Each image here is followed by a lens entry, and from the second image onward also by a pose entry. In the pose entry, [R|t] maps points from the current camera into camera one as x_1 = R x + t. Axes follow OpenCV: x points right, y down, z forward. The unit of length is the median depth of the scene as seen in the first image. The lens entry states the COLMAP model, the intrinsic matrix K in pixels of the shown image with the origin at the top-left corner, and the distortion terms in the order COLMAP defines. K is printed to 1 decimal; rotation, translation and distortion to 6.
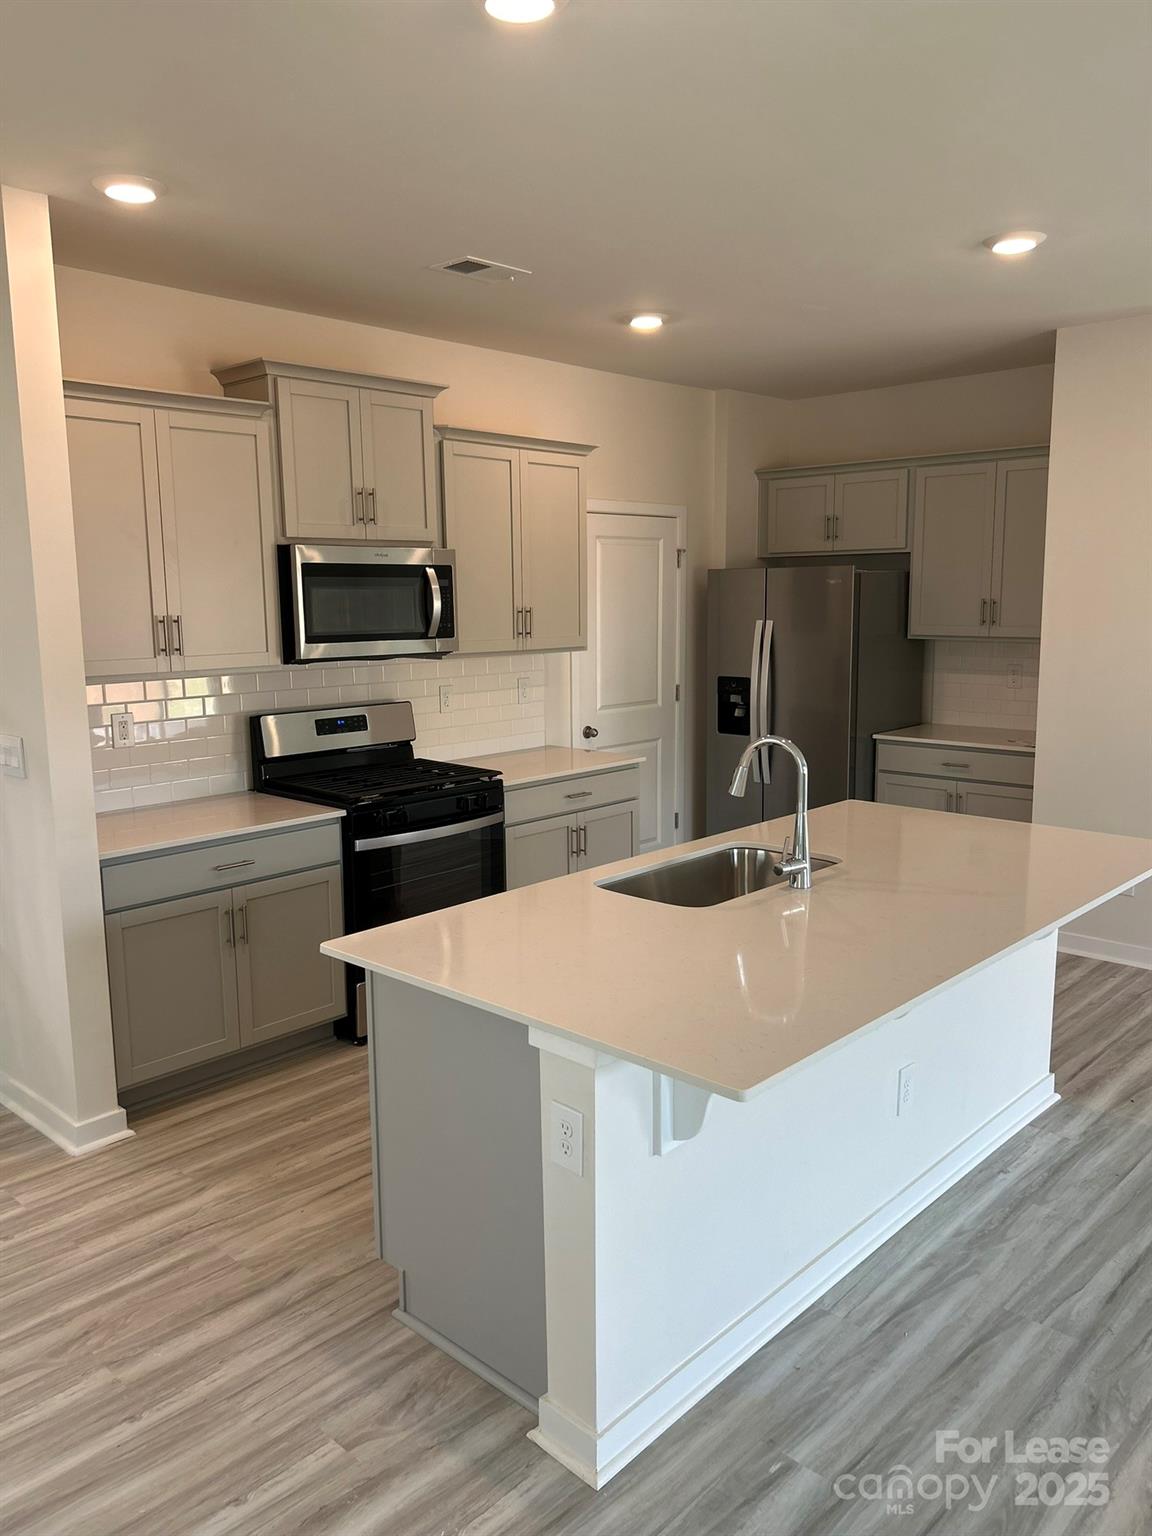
lens RADIAL K [[1163.0, 0, 566.1], [0, 1163.0, 762.7], [0, 0, 1]] dist [-0.001338, -0.014966]
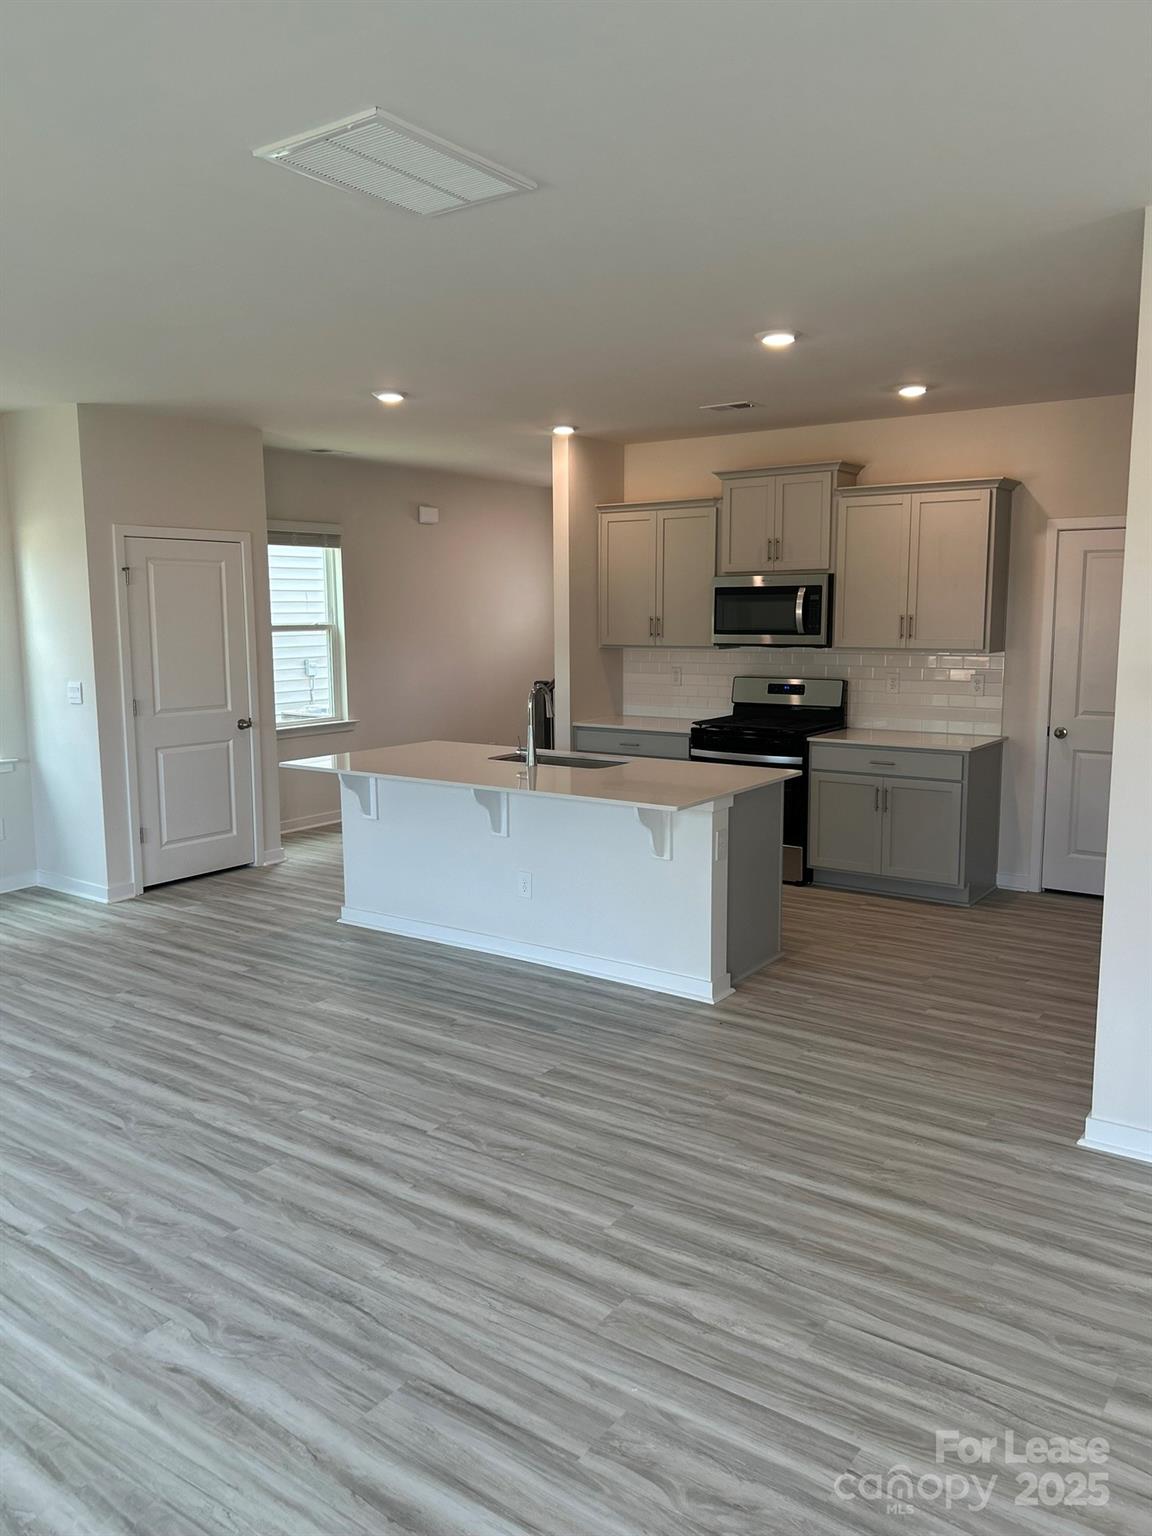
lens RADIAL K [[1163.0, 0, 575.6], [0, 1163.0, 764.4], [0, 0, 1]] dist [-0.001338, -0.014966]
pose [[0.147130, 0.153965, -0.977061, 1.300681], [-0.139310, 0.981190, 0.133637, -0.102550], [0.979258, 0.116452, 0.165812, 0.475949]]
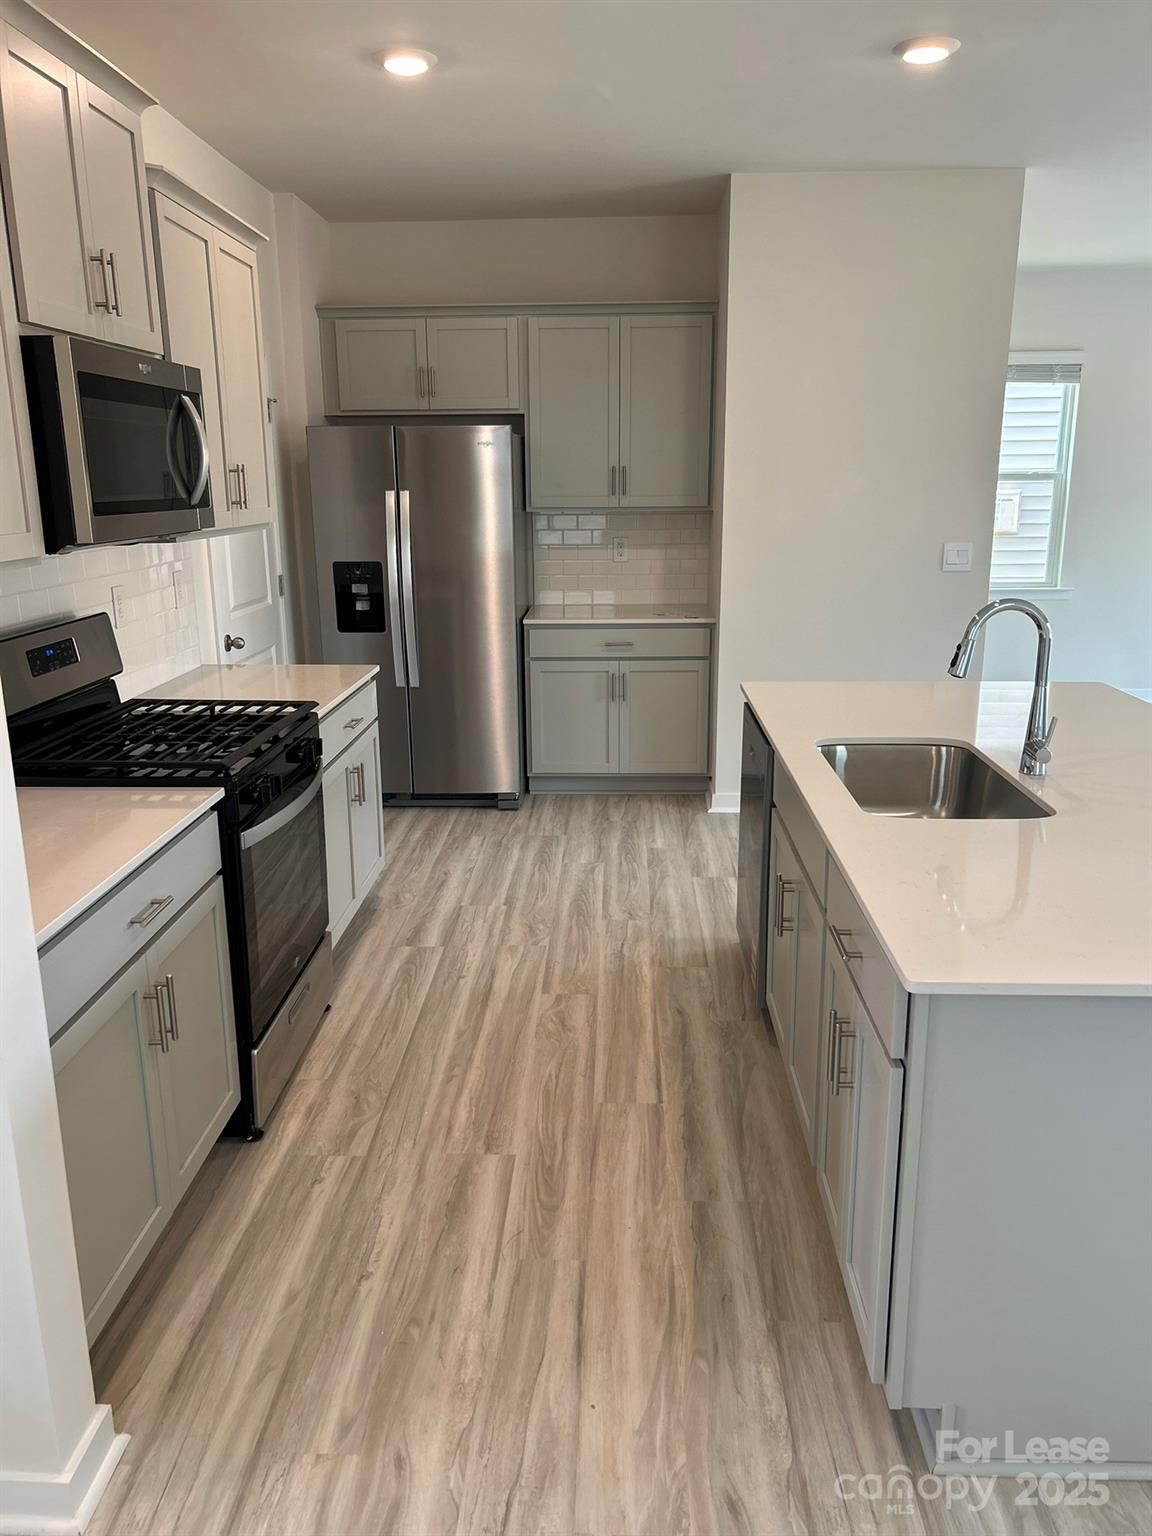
lens RADIAL K [[1163.0, 0, 563.8], [0, 1163.0, 783.7], [0, 0, 1]] dist [-0.001338, -0.014966]
pose [[0.752669, -0.161682, 0.638238, -0.388969], [0.093389, 0.985795, 0.139593, -0.026440], [-0.651742, -0.045463, 0.757077, 0.360118]]
